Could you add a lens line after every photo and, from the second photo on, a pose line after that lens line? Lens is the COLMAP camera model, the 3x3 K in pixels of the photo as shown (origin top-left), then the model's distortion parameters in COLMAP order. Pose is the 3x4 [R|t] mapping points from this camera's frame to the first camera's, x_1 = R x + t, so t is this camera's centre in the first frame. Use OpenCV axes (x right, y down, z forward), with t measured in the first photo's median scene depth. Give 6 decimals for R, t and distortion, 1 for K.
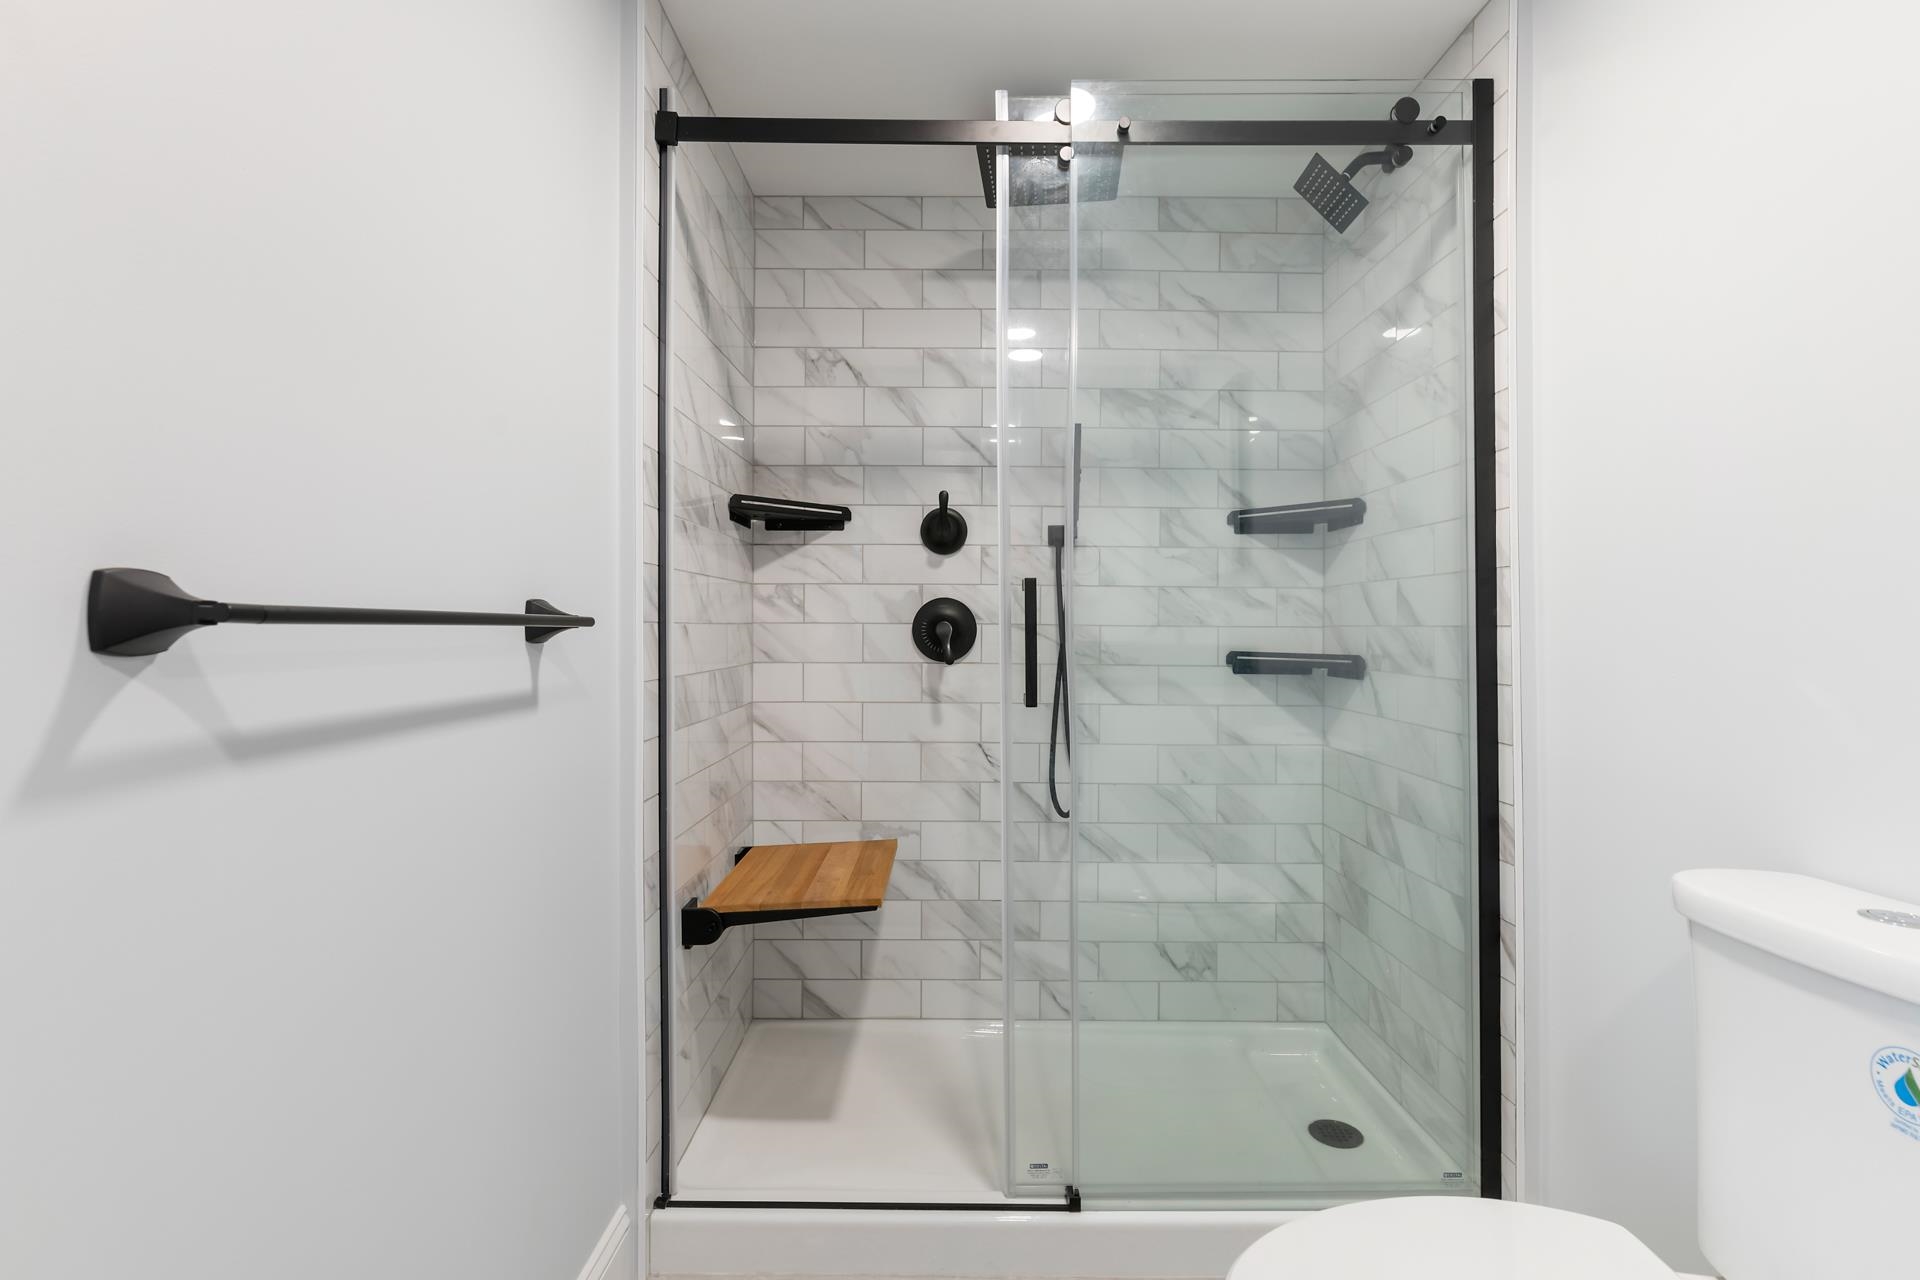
lens RADIAL K [[912.5, 0, 961.1], [0, 912.5, 626.5], [0, 0, 1]] dist [0.001197, -0.004423]
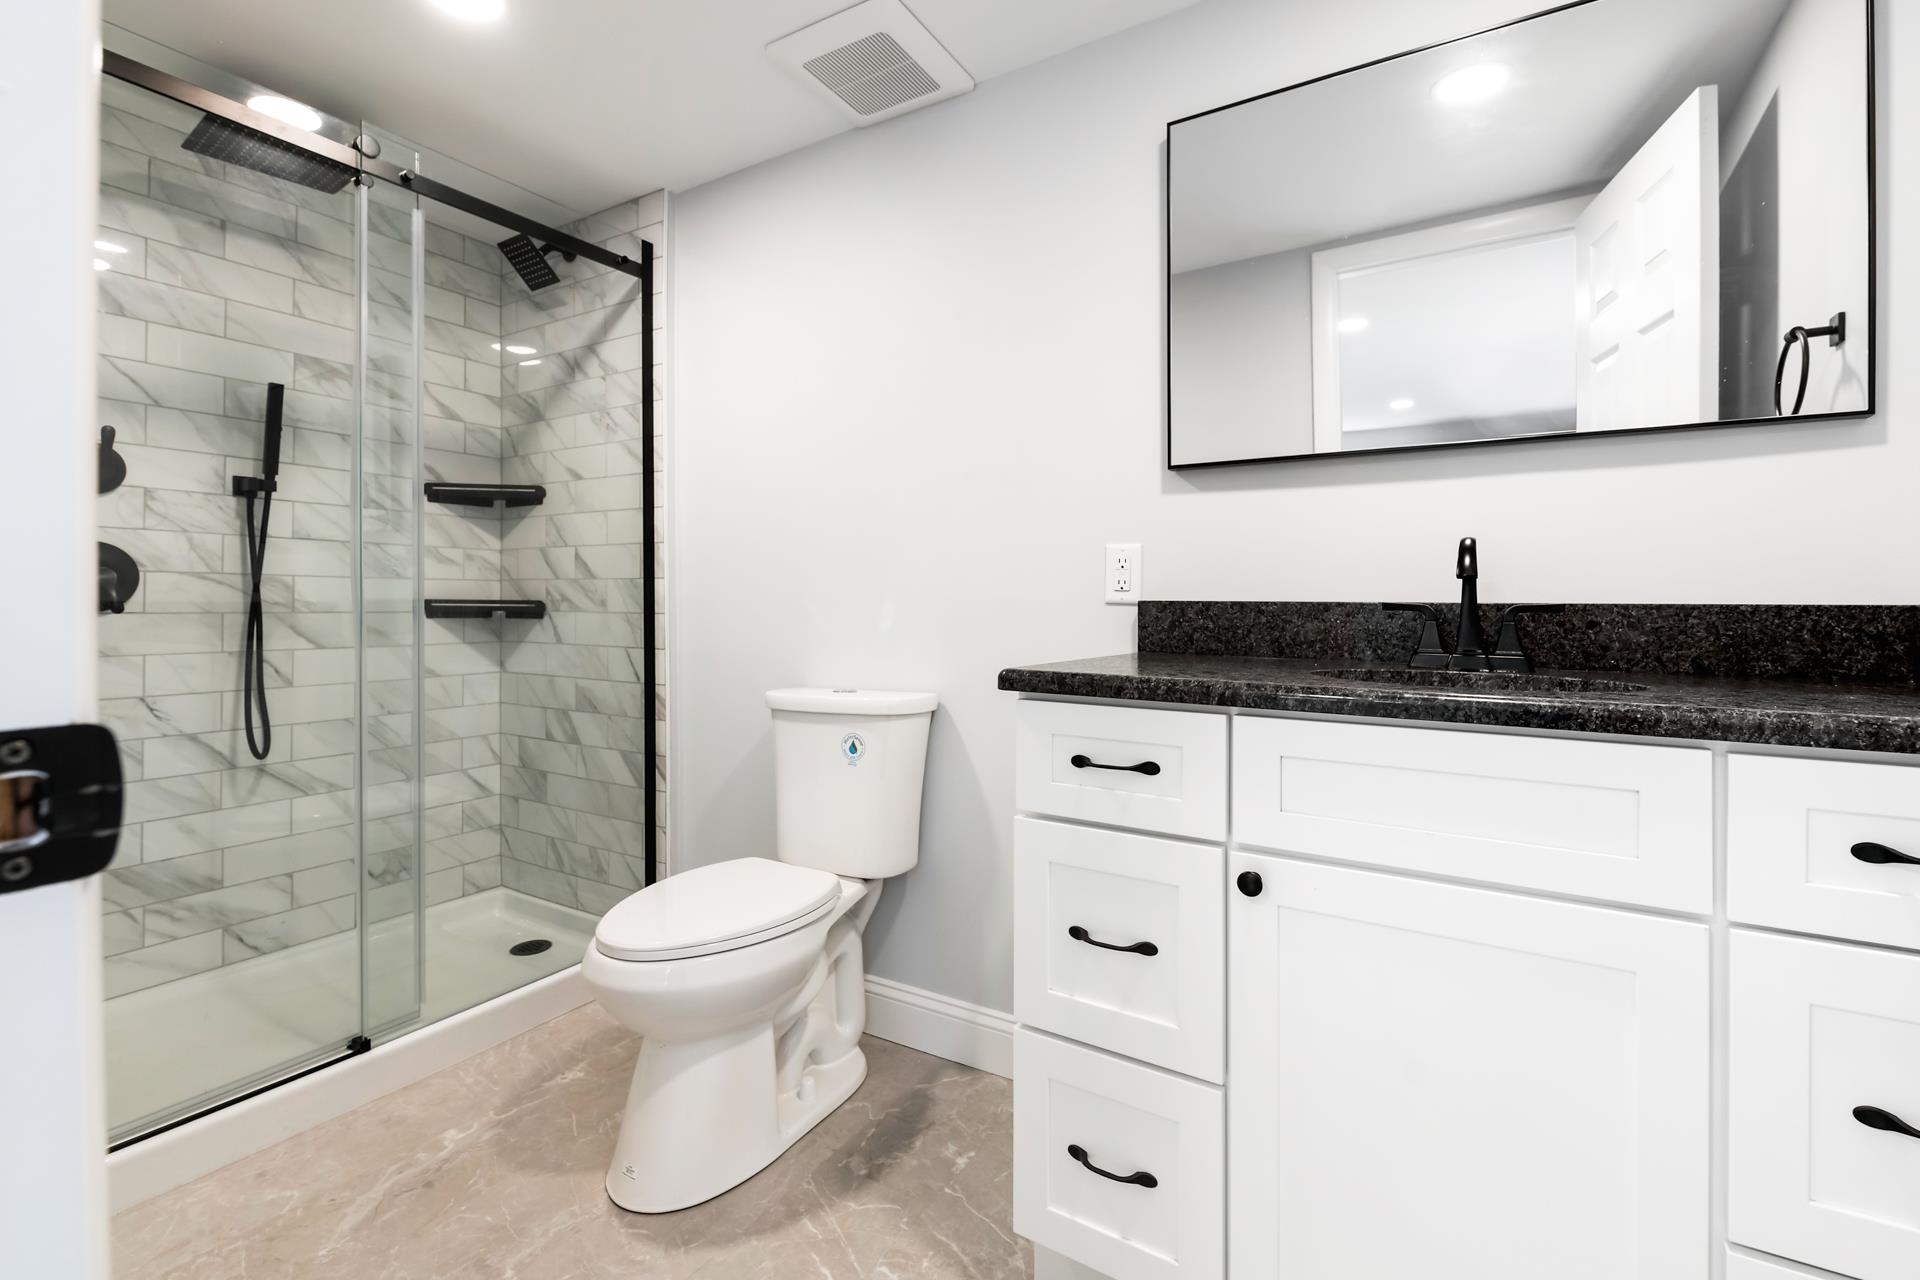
lens RADIAL K [[833.9, 0, 956.1], [0, 833.9, 599.6], [0, 0, 1]] dist [-0.002397, -0.000413]
pose [[0.521270, -0.002852, 0.853387, -0.279316], [-0.002730, 0.999984, 0.005010, 0.020221], [-0.853388, -0.004941, 0.521254, -0.169153]]
